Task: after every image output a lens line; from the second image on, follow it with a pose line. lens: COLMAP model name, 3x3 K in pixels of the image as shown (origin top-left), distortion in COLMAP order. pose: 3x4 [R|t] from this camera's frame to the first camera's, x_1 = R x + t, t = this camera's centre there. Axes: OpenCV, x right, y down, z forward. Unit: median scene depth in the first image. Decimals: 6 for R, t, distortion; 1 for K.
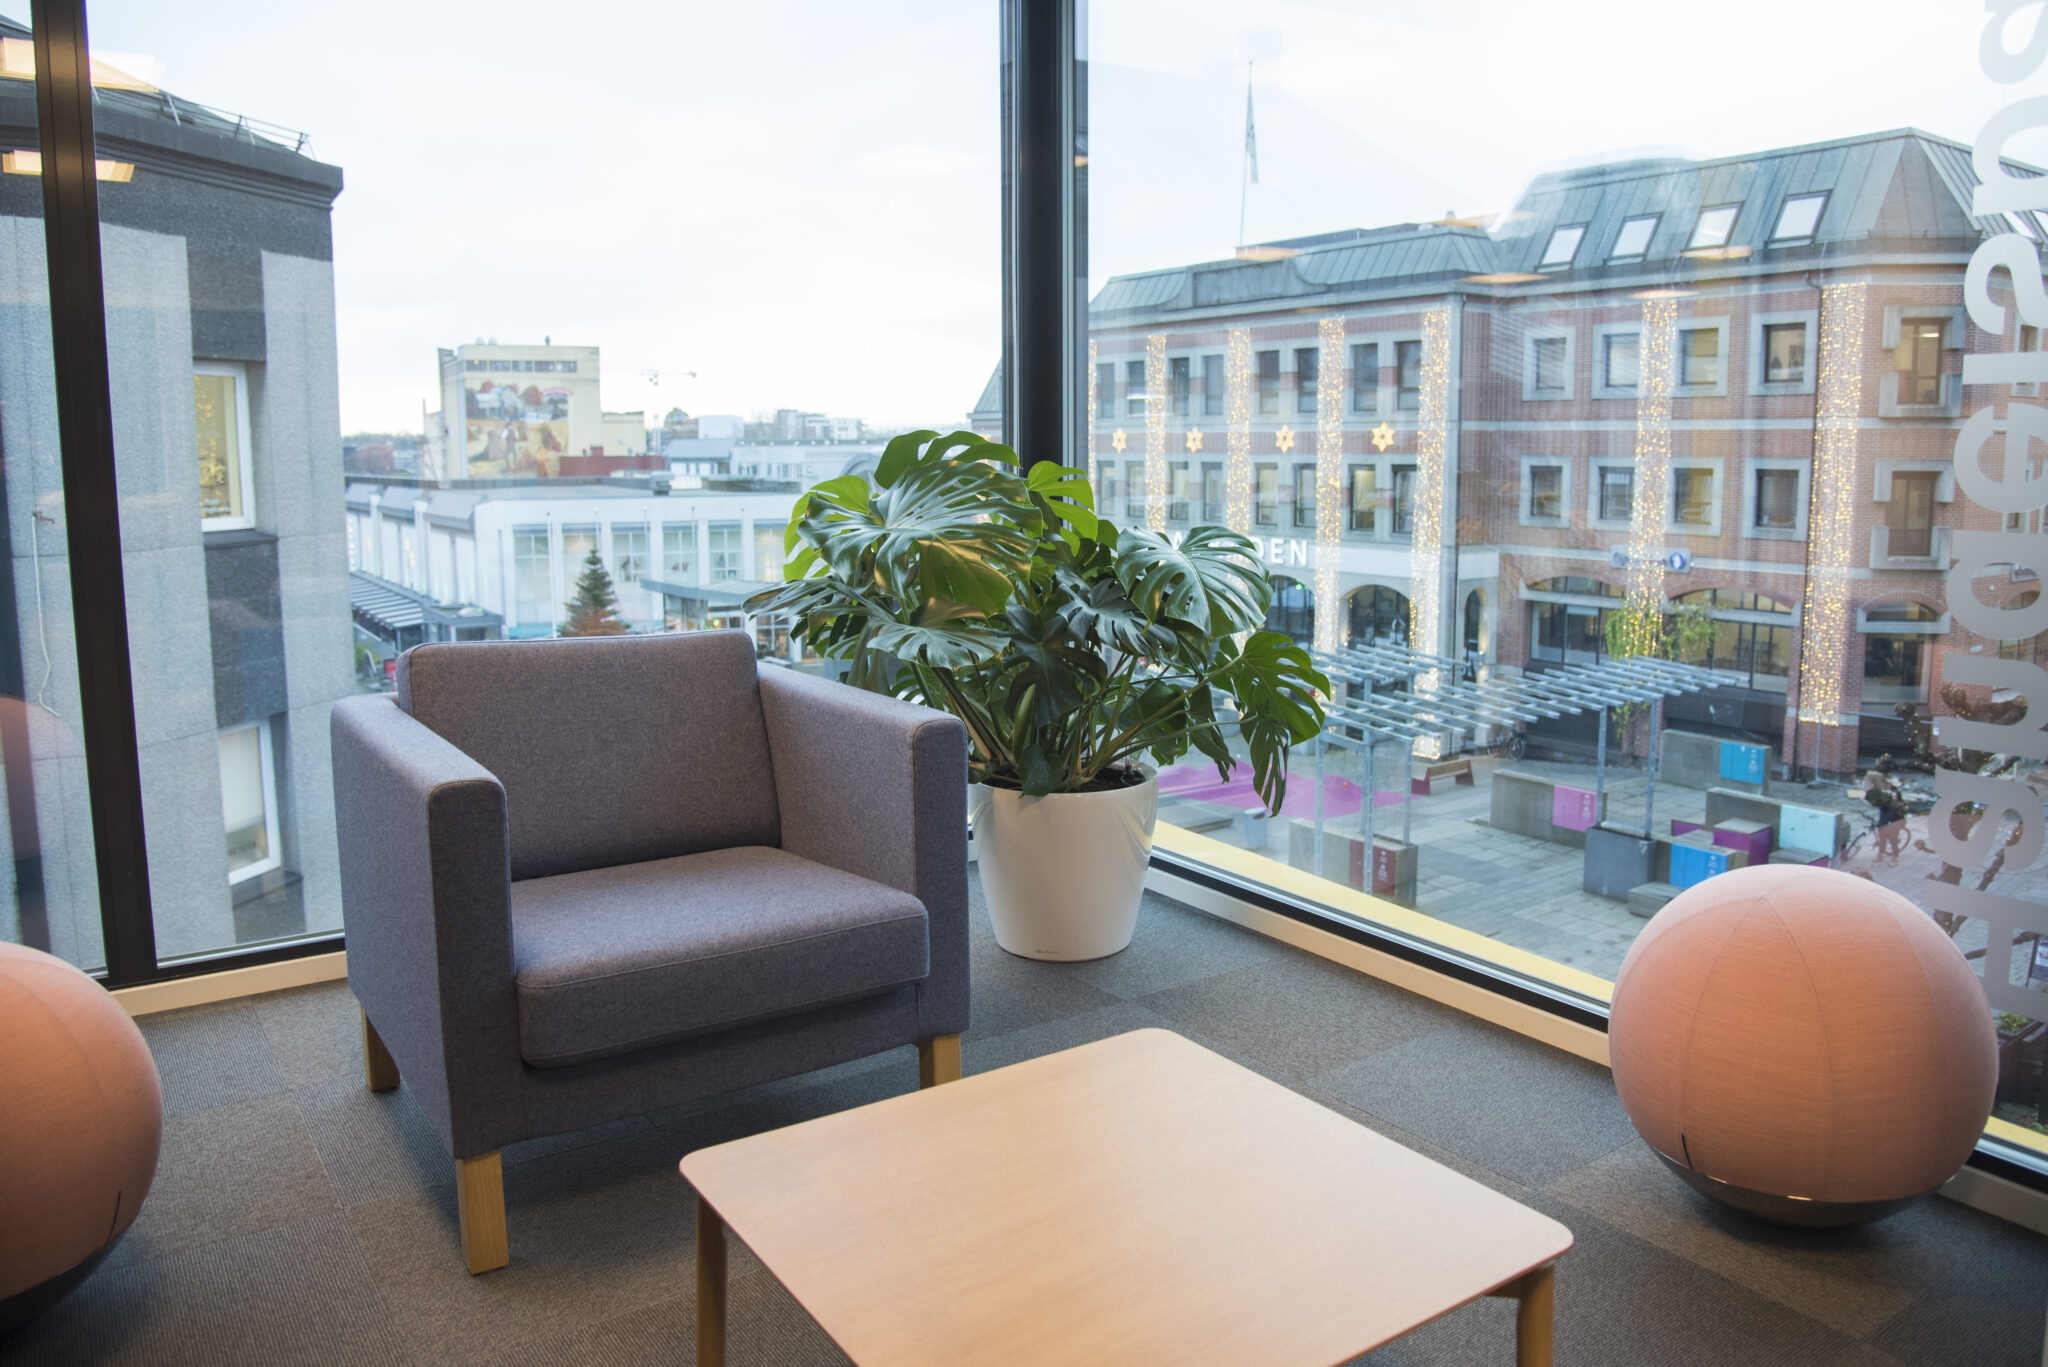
lens RADIAL K [[1476.8, 0, 1032.7], [0, 1476.8, 646.7], [0, 0, 1]] dist [-0.110745, 0.000730]
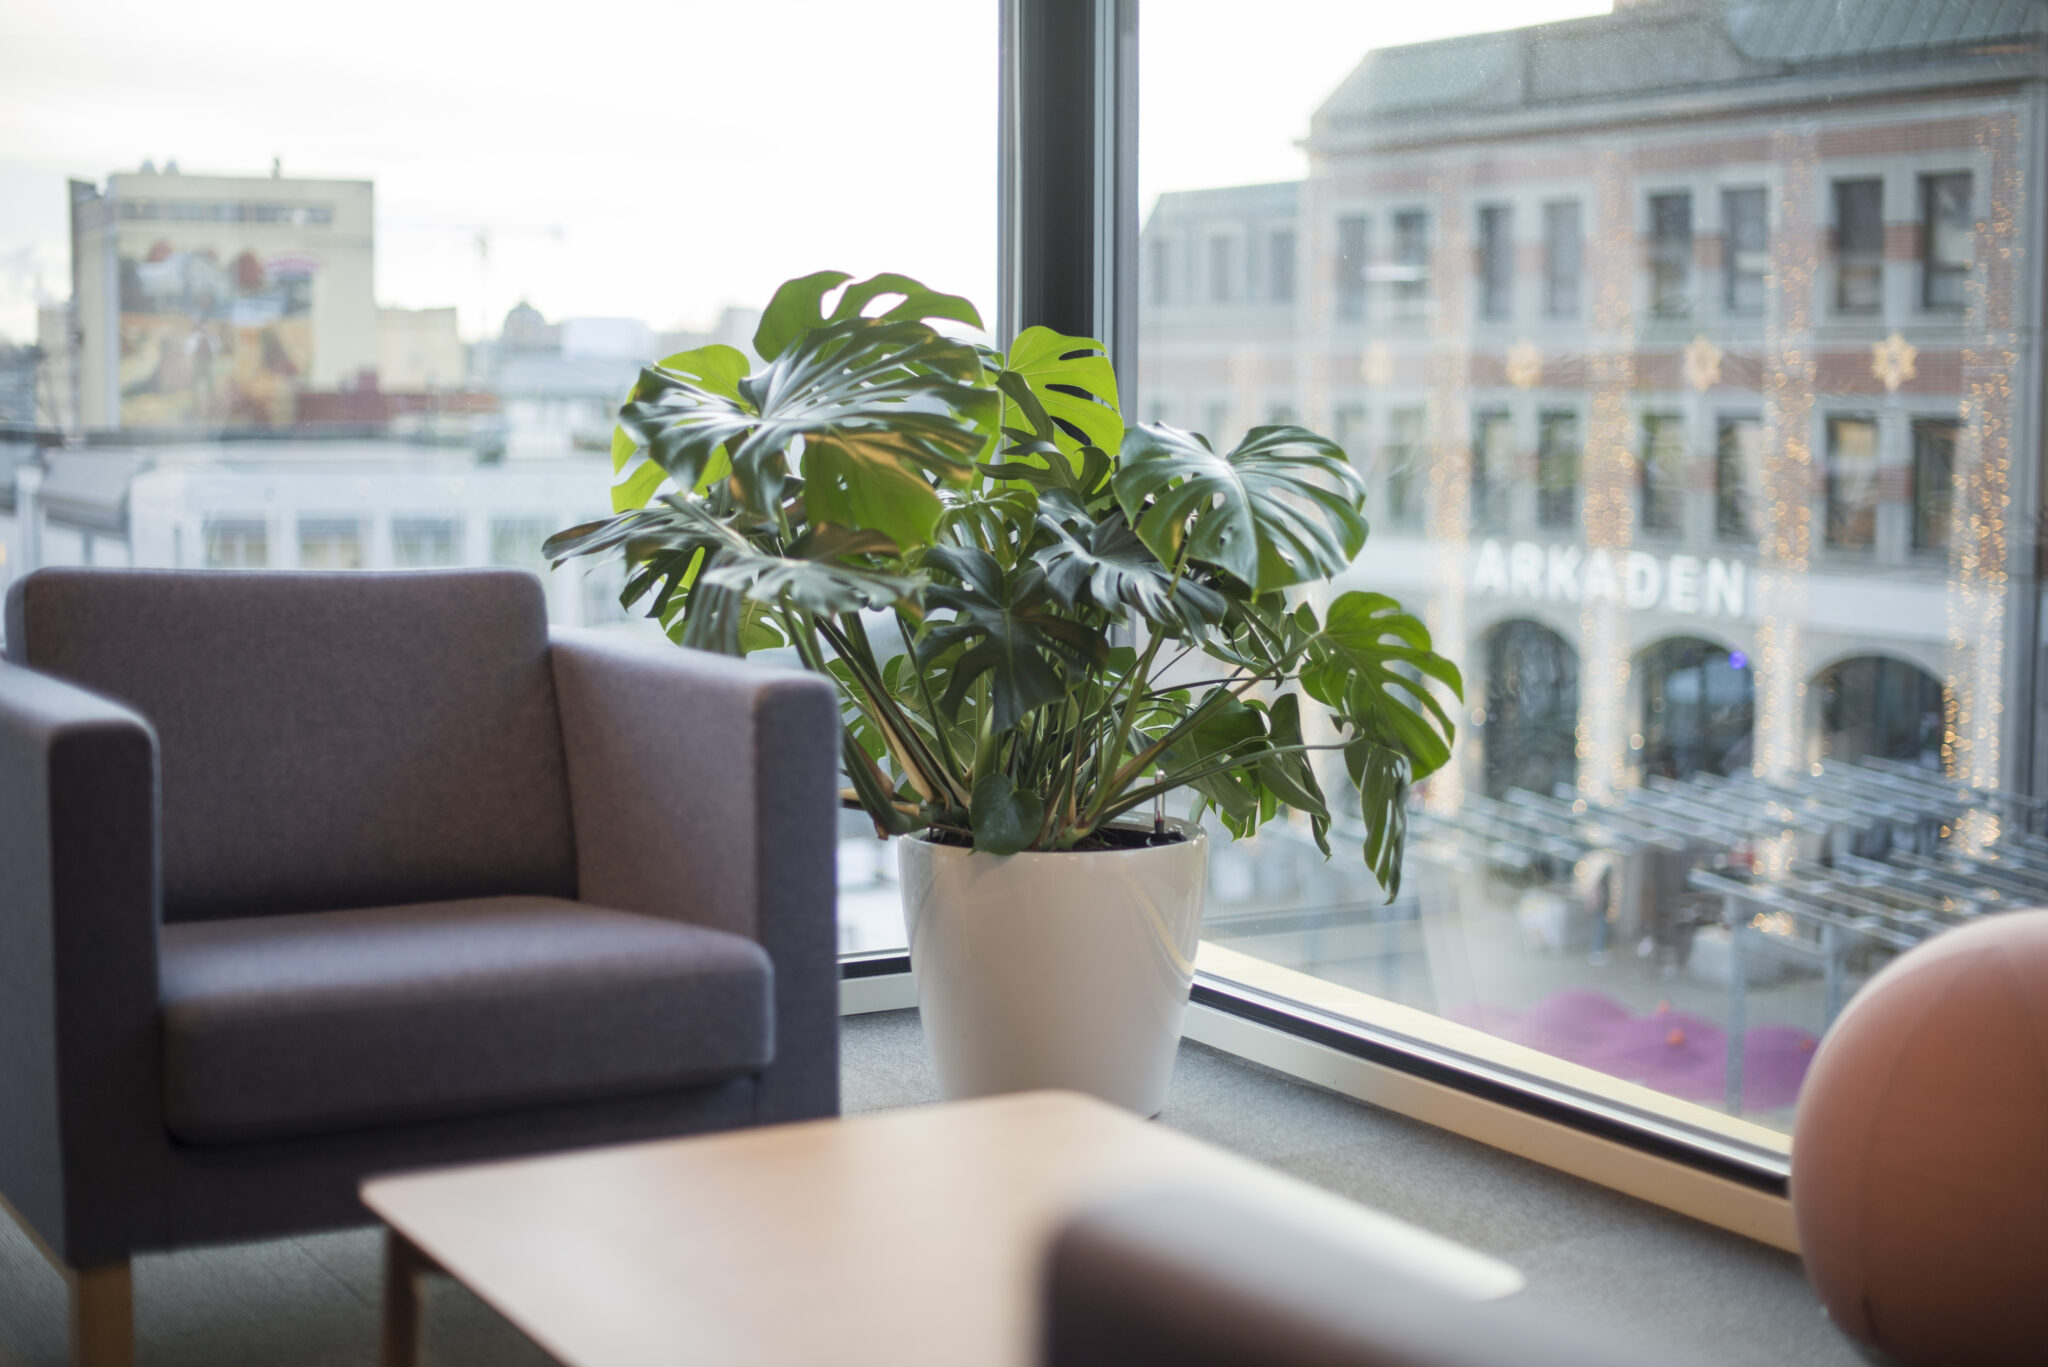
lens RADIAL K [[2907.1, 0, 1024.0], [0, 2907.1, 683.5], [0, 0, 1]] dist [-0.131115, 0.066695]
pose [[0.997865, 0.014626, -0.063653, 0.089647], [-0.016517, 0.999435, -0.029279, 0.063996], [0.063189, 0.030268, 0.997542, -0.224168]]
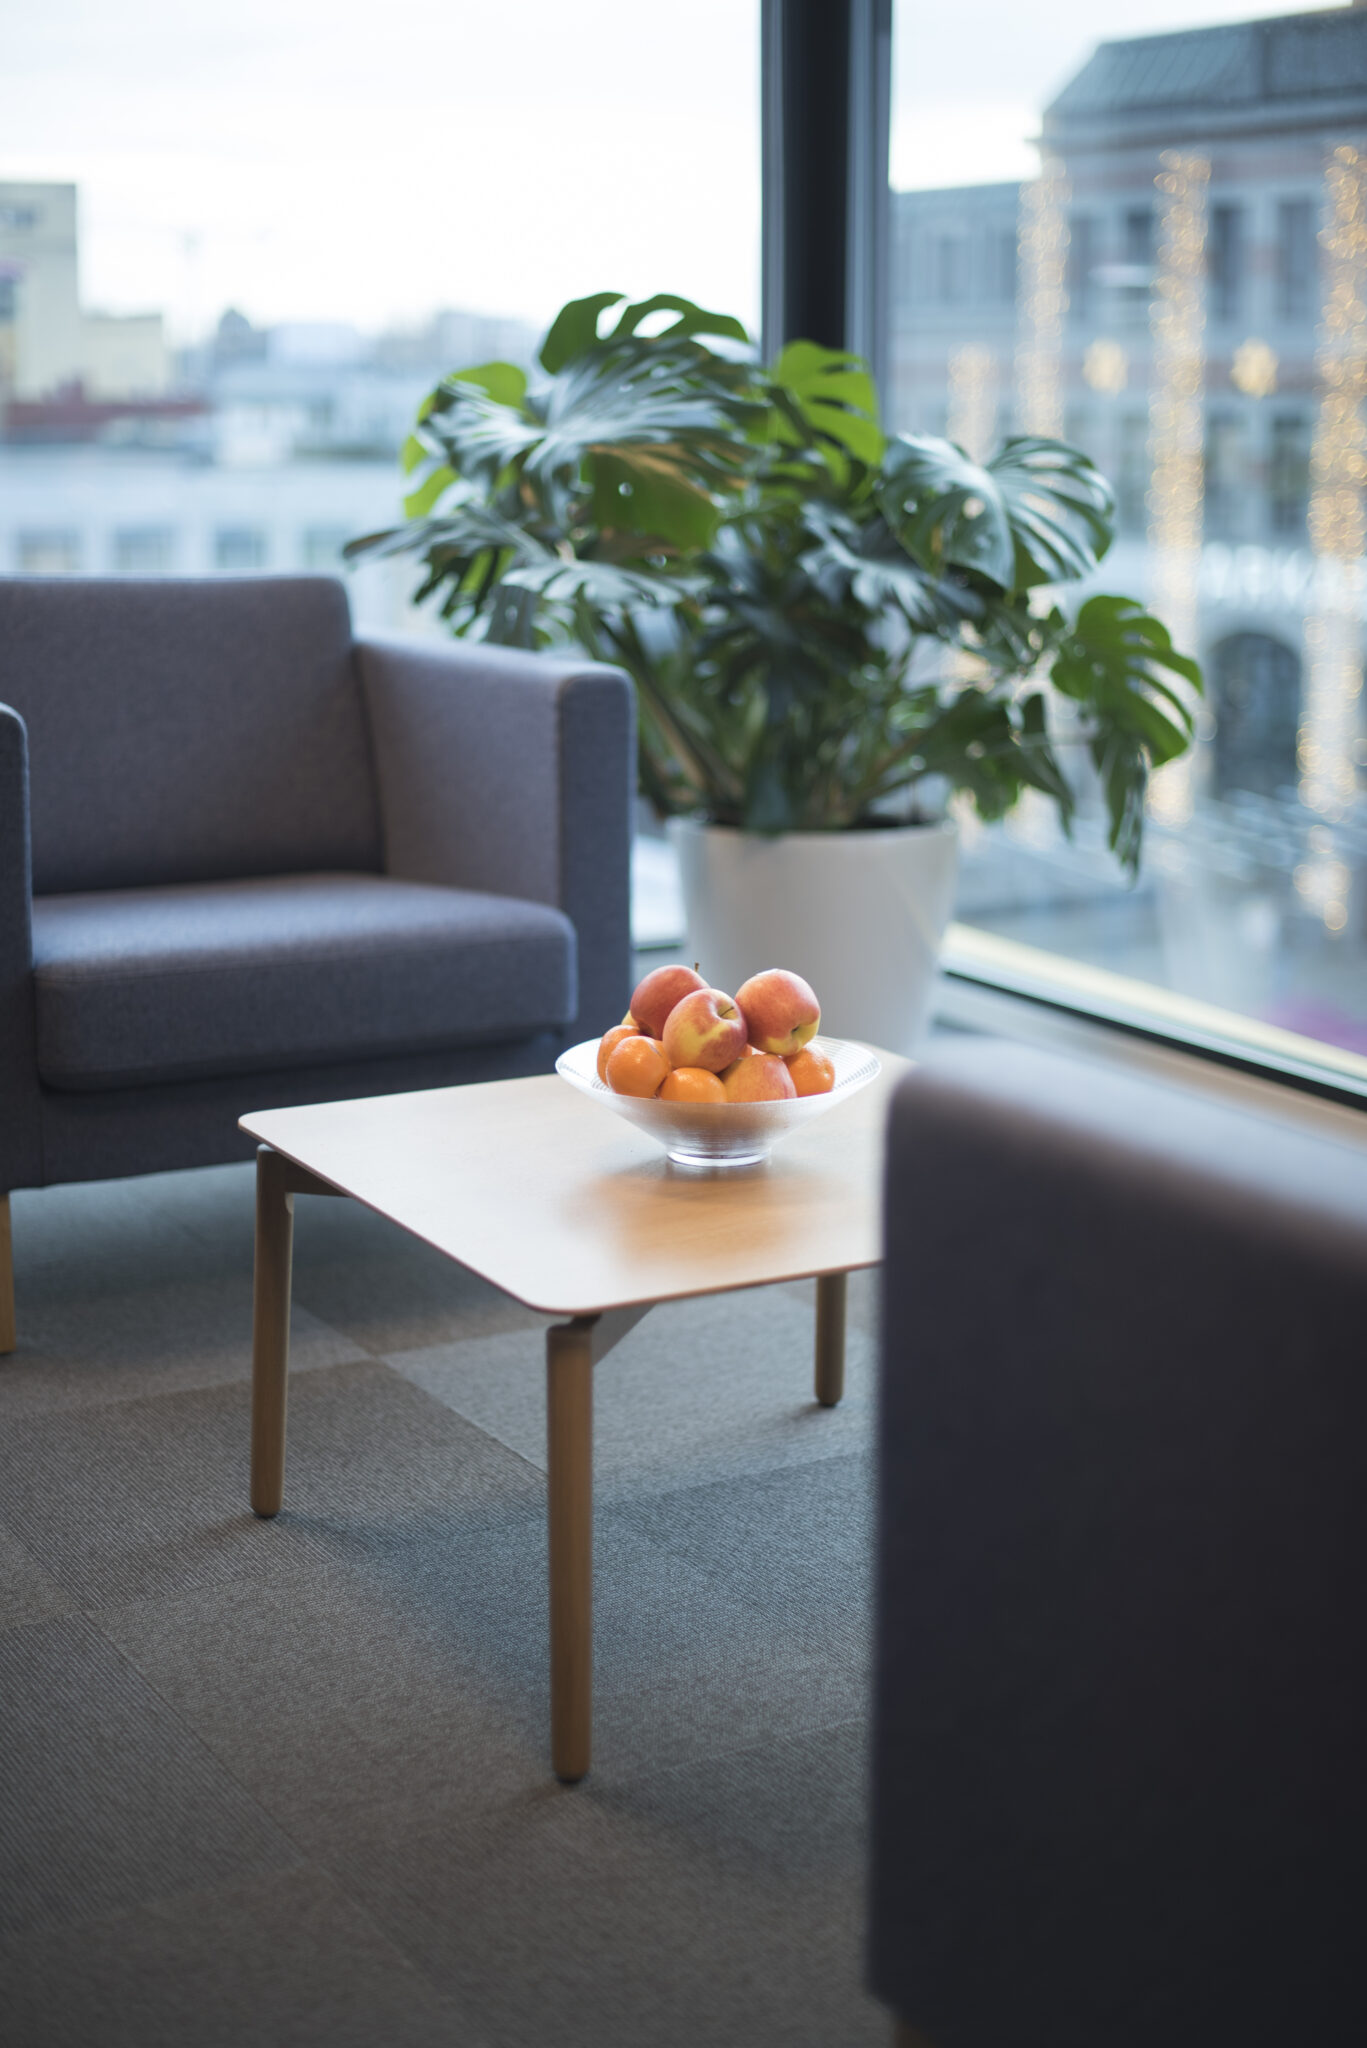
lens RADIAL K [[2907.1, 0, 683.5], [0, 2907.1, 1024.0], [0, 0, 1]] dist [-0.131115, 0.066695]
pose [[0.996267, 0.023852, -0.082965, 0.075904], [-0.016787, 0.996254, 0.084832, 0.072975], [0.084678, -0.083123, 0.992935, -0.322490]]
